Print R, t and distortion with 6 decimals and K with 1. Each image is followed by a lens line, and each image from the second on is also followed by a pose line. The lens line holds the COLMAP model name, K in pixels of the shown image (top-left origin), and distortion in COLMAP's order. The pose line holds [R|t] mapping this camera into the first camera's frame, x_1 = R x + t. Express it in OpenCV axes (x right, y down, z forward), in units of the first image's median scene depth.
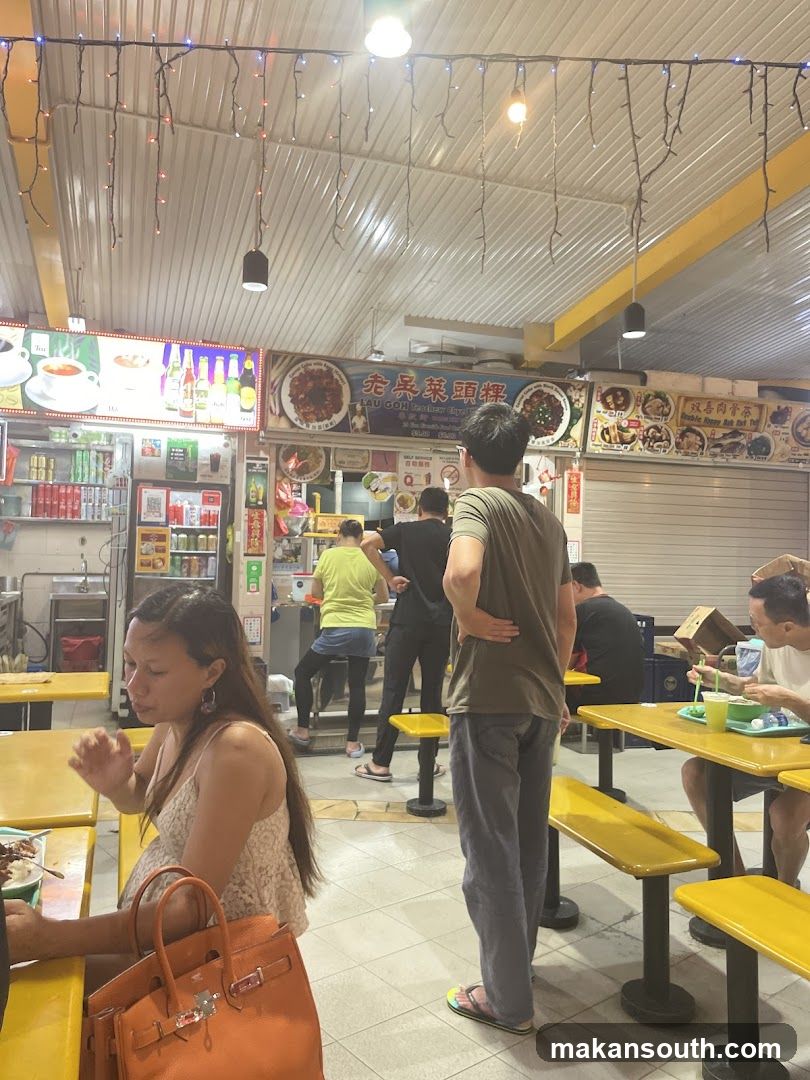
lens RADIAL K [[754.9, 0, 398.2], [0, 754.9, 538.2], [0, 0, 1]] dist [0.081389, 0.000625]
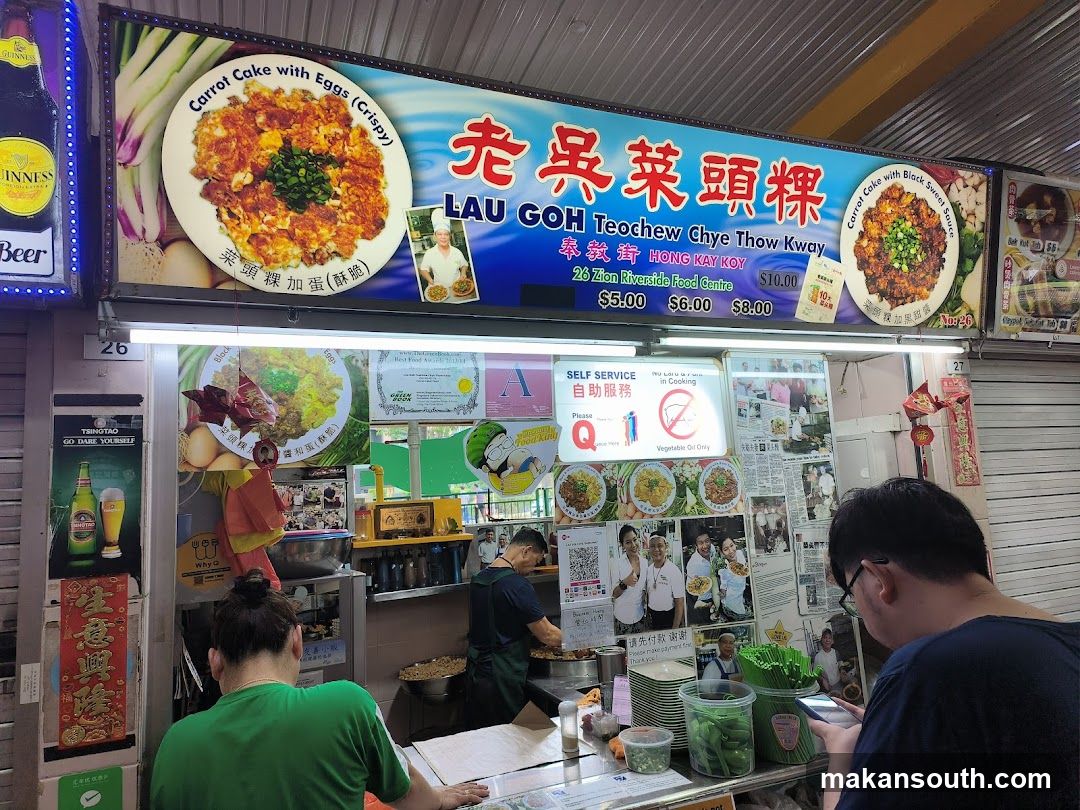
lens RADIAL K [[691.4, 0, 537.6], [0, 691.4, 408.4], [0, 0, 1]] dist [0.063552, -0.025576]
pose [[0.994073, -0.070081, 0.083112, -0.039773], [0.079180, 0.990575, -0.111771, -0.055533], [-0.074496, 0.117689, 0.990252, 0.688894]]
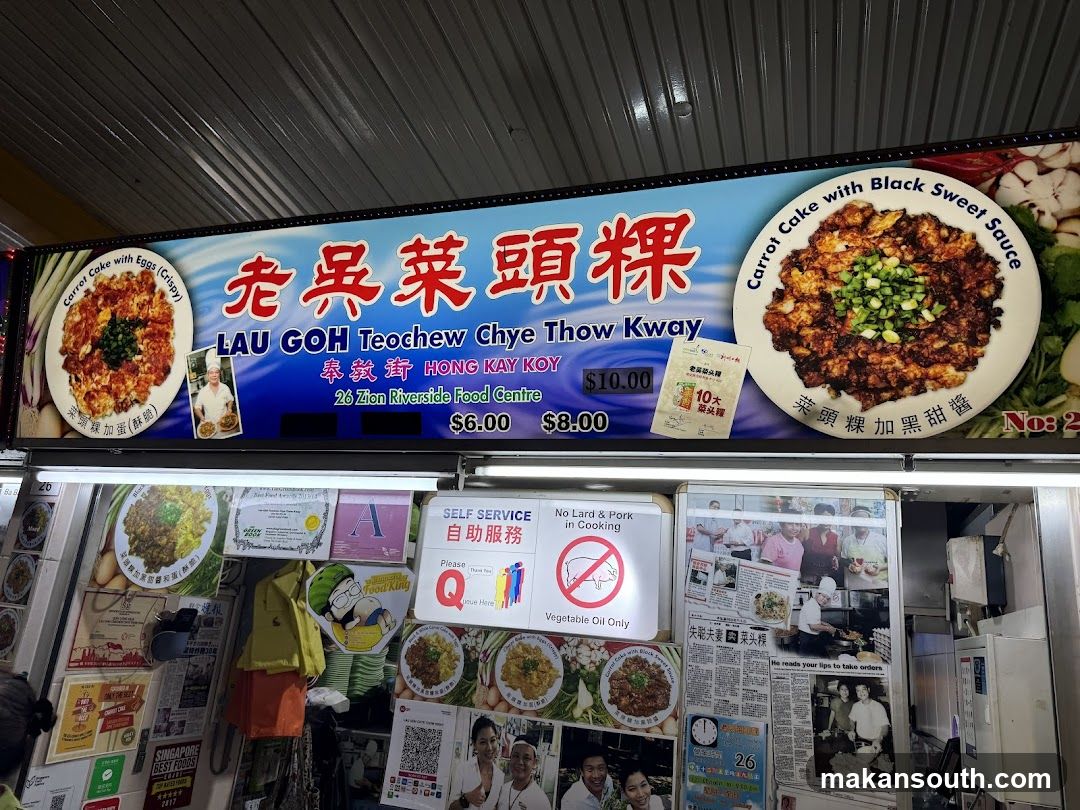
lens RADIAL K [[780.2, 0, 540.1], [0, 780.2, 406.7], [0, 0, 1]] dist [0.055144, -0.083075]
pose [[0.795032, -0.127372, -0.593044, 0.255595], [-0.065123, 0.954129, -0.292228, -0.059658], [0.603062, 0.270951, 0.750268, 0.804146]]
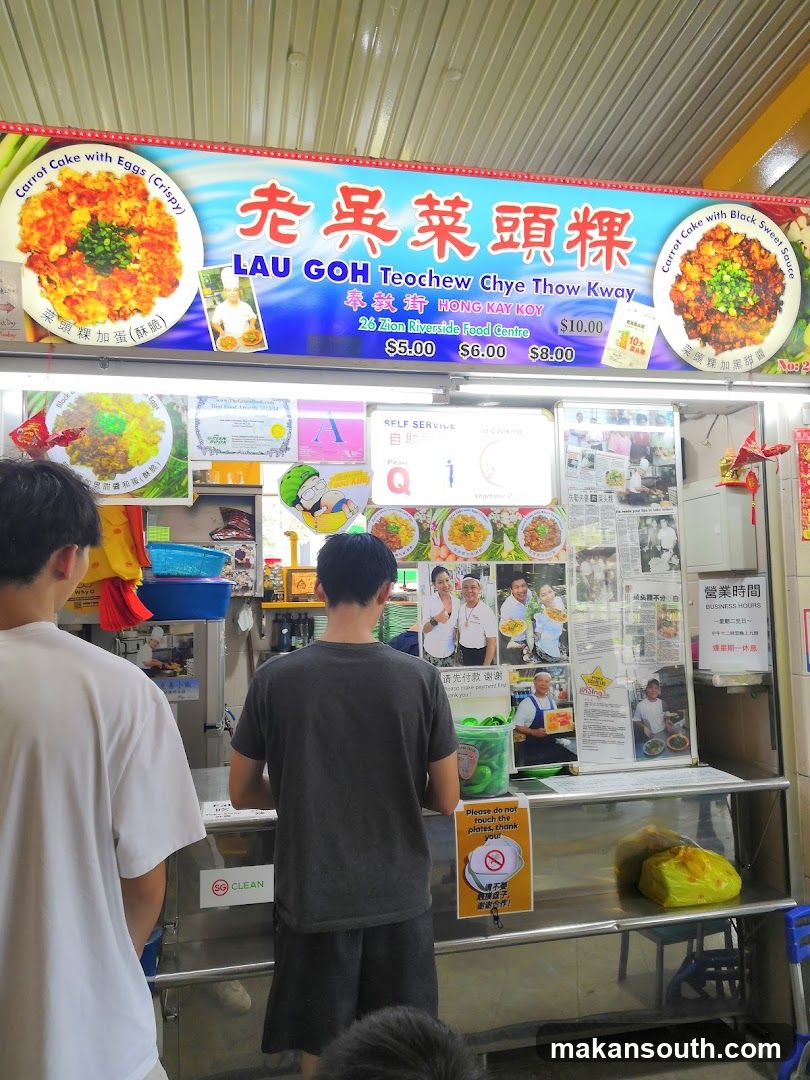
lens RADIAL K [[780.2, 0, 410.6], [0, 780.2, 536.7], [0, 0, 1]] dist [0.055144, -0.083075]
pose [[0.993633, -0.054679, -0.098506, 0.062618], [0.047833, 0.996359, -0.070571, -0.017635], [0.102006, 0.065410, 0.992631, 0.619883]]
